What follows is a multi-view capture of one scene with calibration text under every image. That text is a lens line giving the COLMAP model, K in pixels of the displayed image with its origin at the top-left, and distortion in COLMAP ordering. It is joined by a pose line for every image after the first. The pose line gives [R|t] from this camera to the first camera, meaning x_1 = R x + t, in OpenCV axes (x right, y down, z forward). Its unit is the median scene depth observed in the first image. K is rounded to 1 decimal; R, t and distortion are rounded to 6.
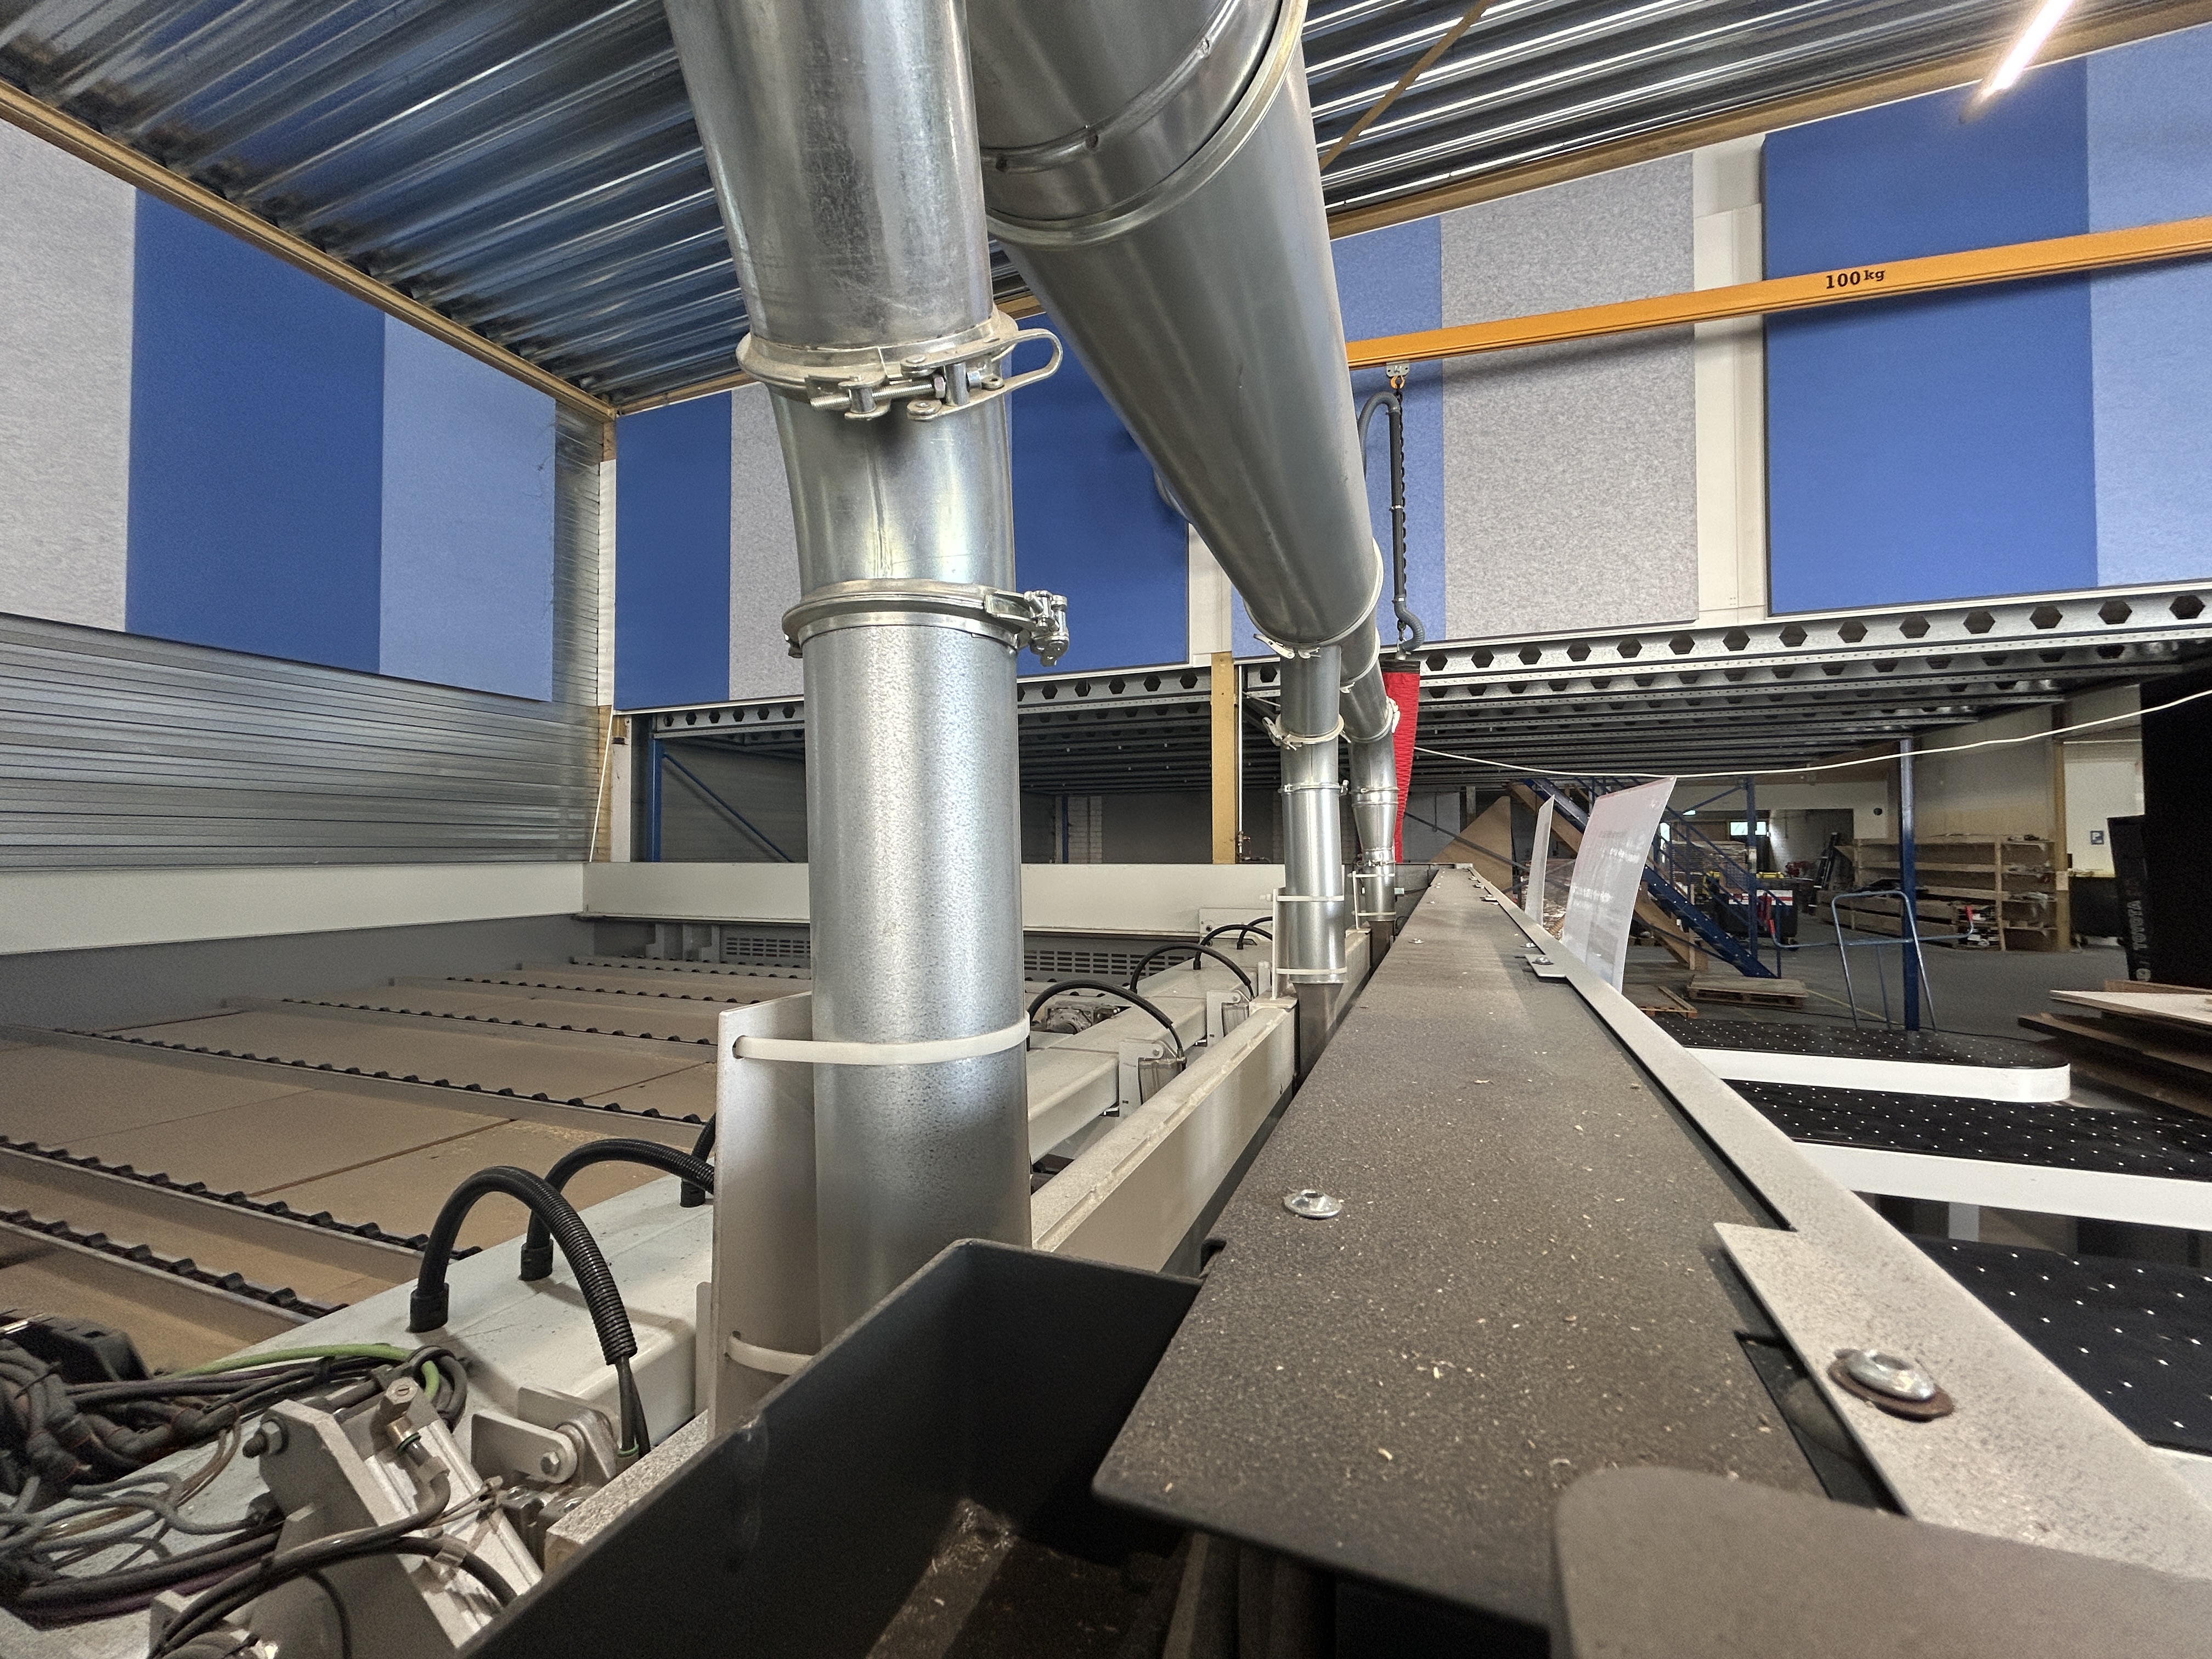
lens RADIAL K [[893.3, 0, 1104.2], [0, 893.3, 823.9], [0, 0, 1]] dist [-0.006644, 0.002791]
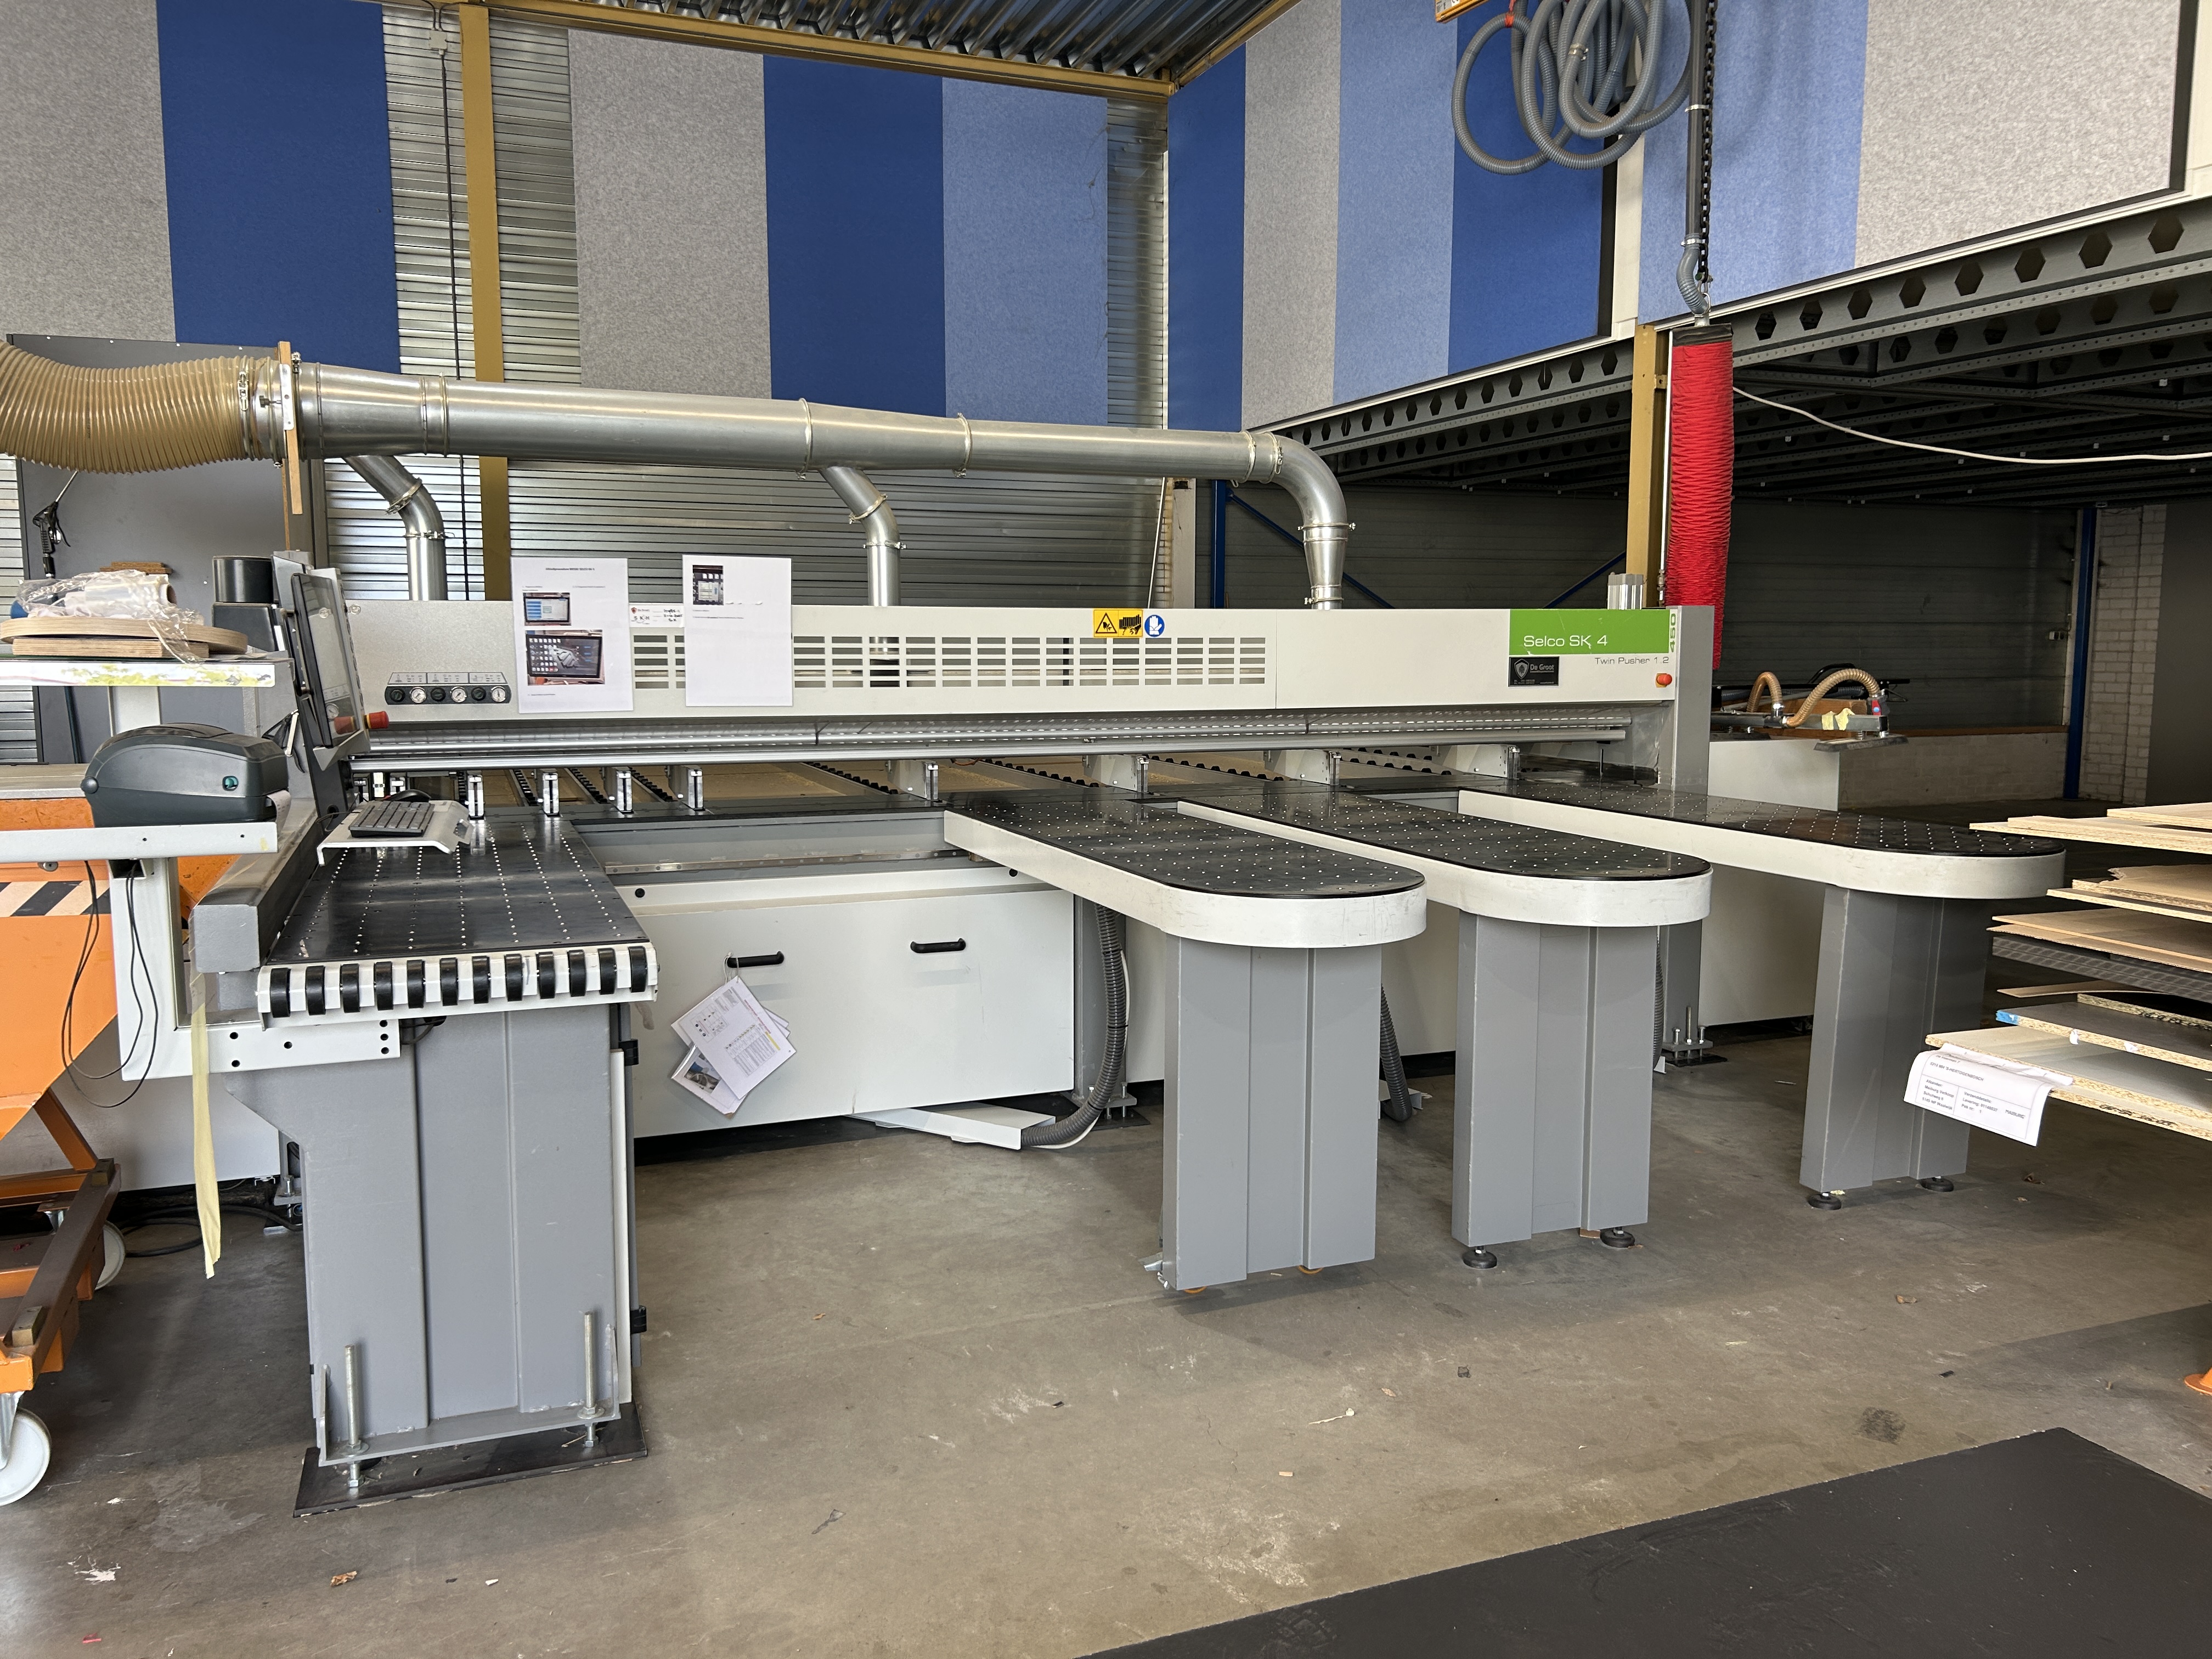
lens RADIAL K [[1669.3, 0, 1118.1], [0, 1669.3, 839.0], [0, 0, 1]] dist [0.042781, -0.048864]
pose [[0.681937, 0.090744, -0.725760, 0.856545], [0.021261, 0.989395, 0.143685, 0.019248], [0.731102, -0.113414, 0.672776, -0.259657]]
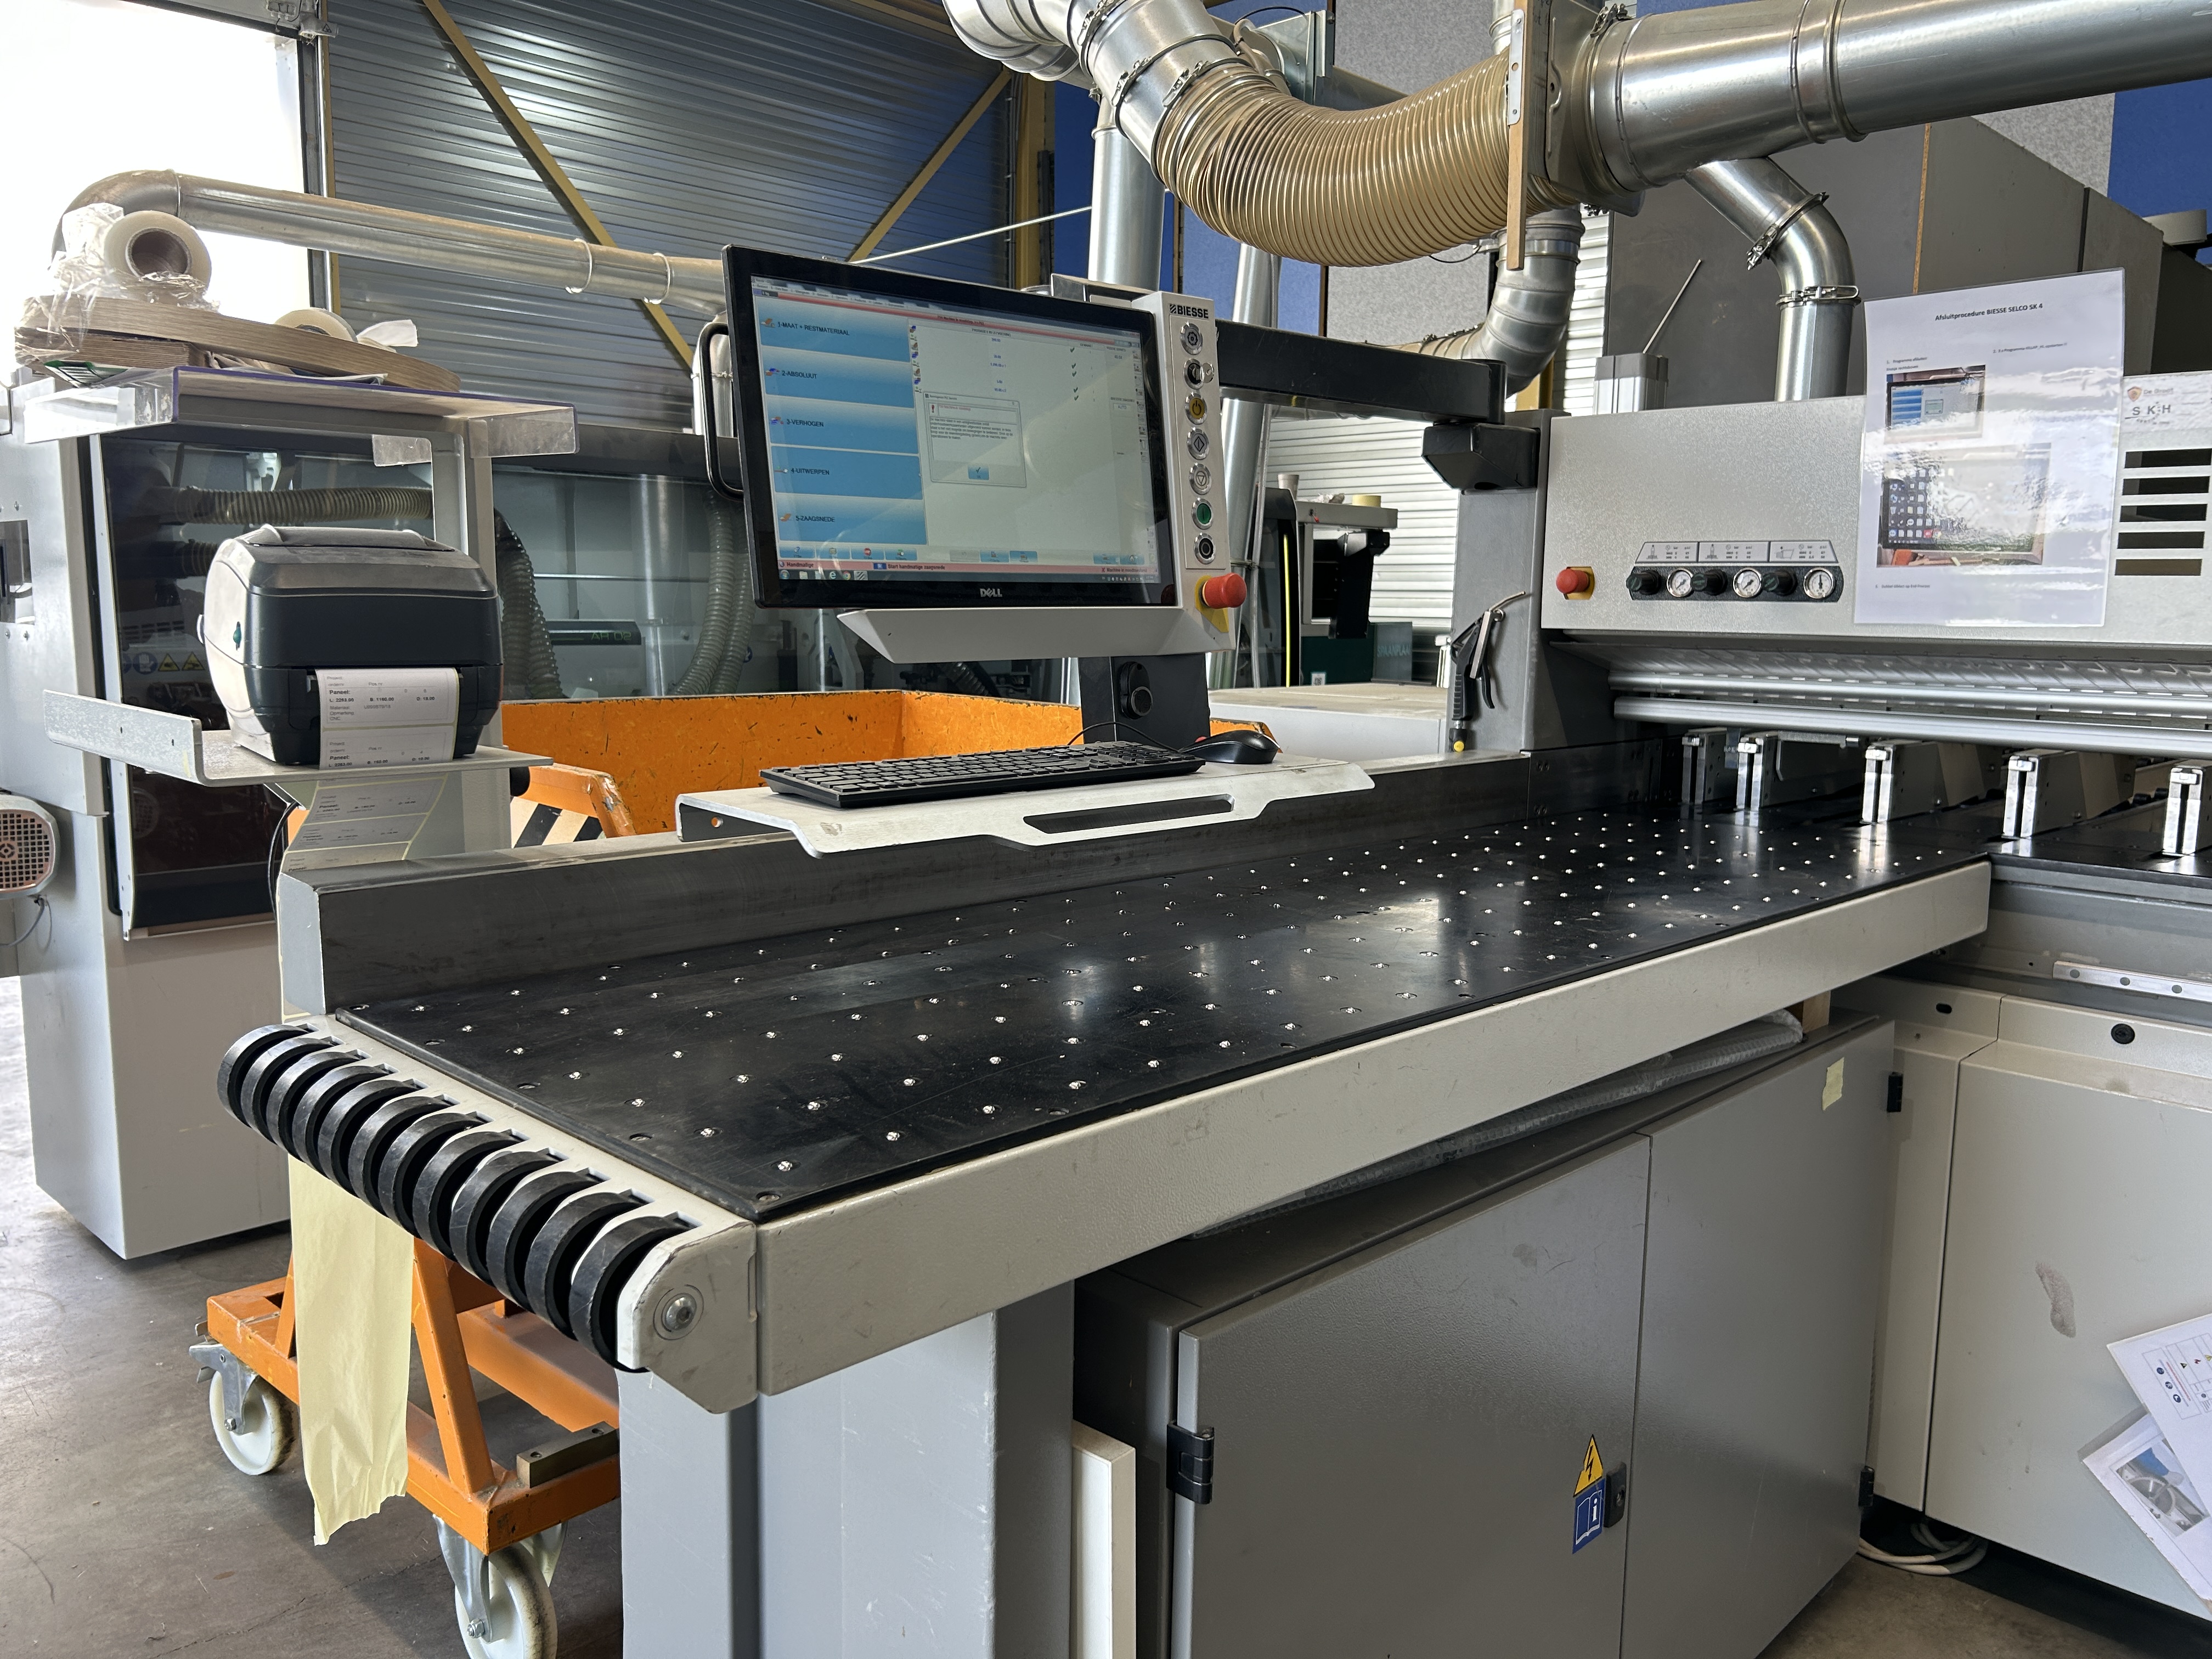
lens RADIAL K [[1669.3, 0, 1106.6], [0, 1669.3, 810.7], [0, 0, 1]] dist [0.042781, -0.048864]
pose [[-0.402093, 0.112984, -0.908601, 0.503387], [0.015524, 0.993056, 0.116616, 0.065138], [0.915467, 0.032785, -0.401055, 0.086299]]
